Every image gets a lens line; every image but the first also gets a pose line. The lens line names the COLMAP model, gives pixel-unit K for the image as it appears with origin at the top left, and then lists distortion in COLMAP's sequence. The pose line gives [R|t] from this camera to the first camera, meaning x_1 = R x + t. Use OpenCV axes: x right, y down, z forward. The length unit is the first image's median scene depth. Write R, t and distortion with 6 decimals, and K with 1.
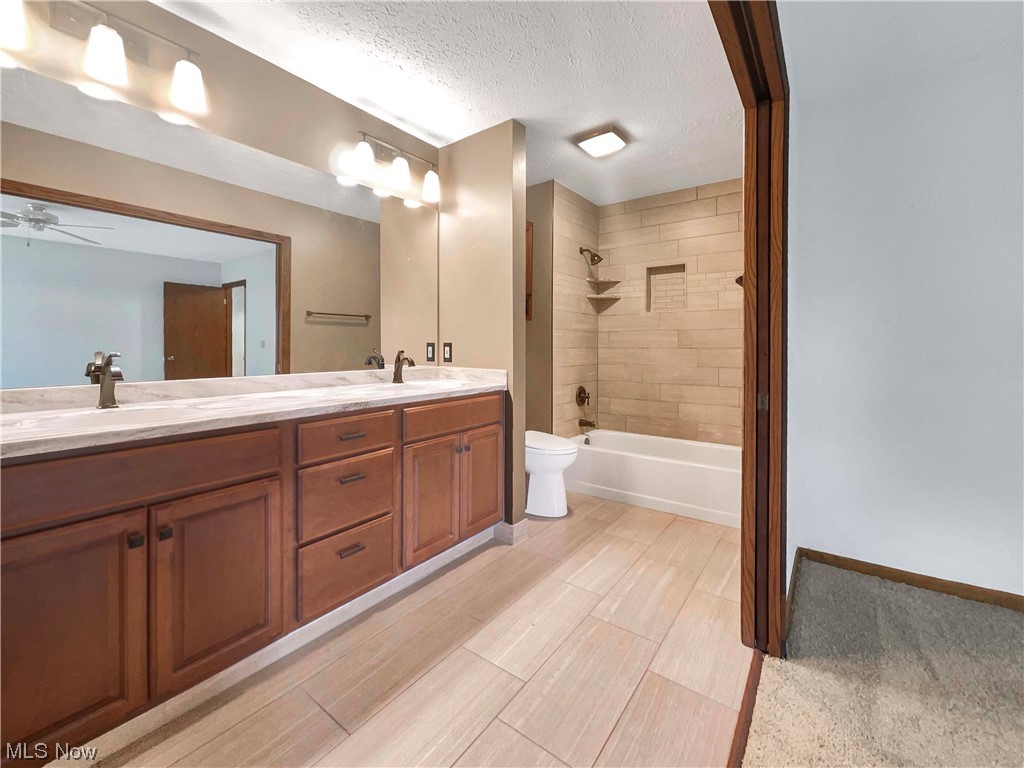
lens RADIAL K [[421.0, 0, 507.6], [0, 421.0, 355.2], [0, 0, 1]] dist [-0.000990, -0.000060]
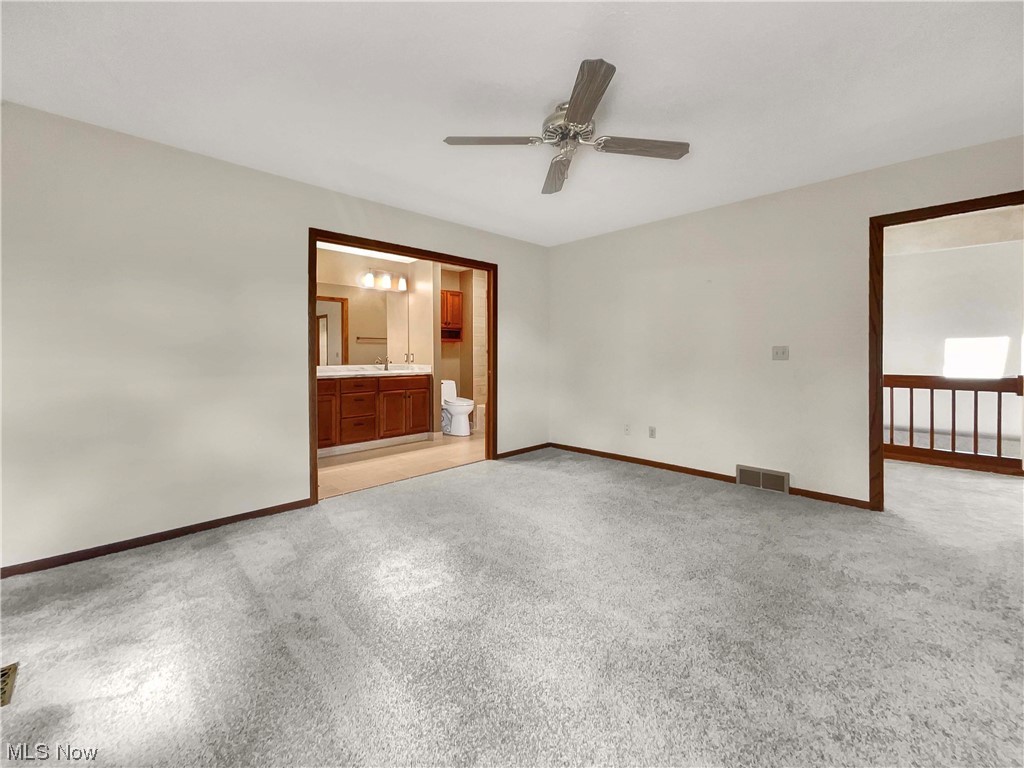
lens RADIAL K [[419.6, 0, 511.8], [0, 419.6, 365.7], [0, 0, 1]] dist [-0.001724, -0.000694]
pose [[0.989222, -0.004438, -0.146355, 0.537151], [0.005117, 0.999978, 0.004265, 0.021069], [0.146333, -0.004968, 0.989223, -0.840301]]
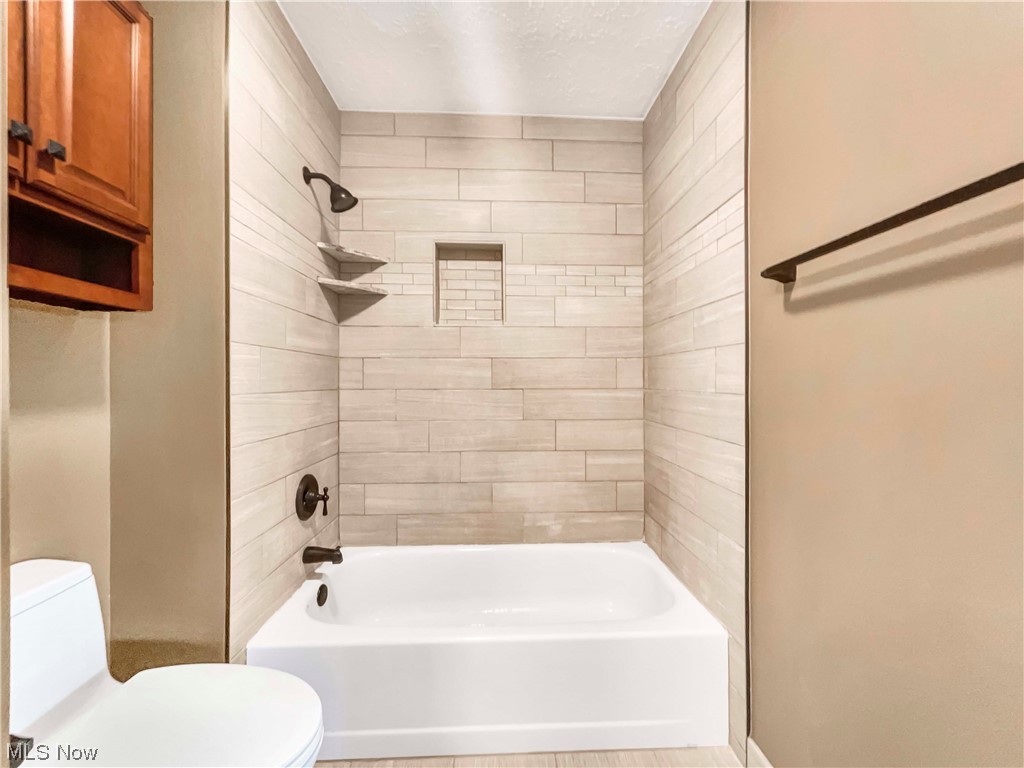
lens RADIAL K [[416.2, 0, 517.1], [0, 416.2, 382.1], [0, 0, 1]] dist [-0.000066, -0.000162]
pose [[0.758597, -0.002170, 0.651557, 0.056105], [0.014451, 0.999805, -0.013495, -0.017300], [-0.651400, 0.019653, 0.758480, 0.525605]]
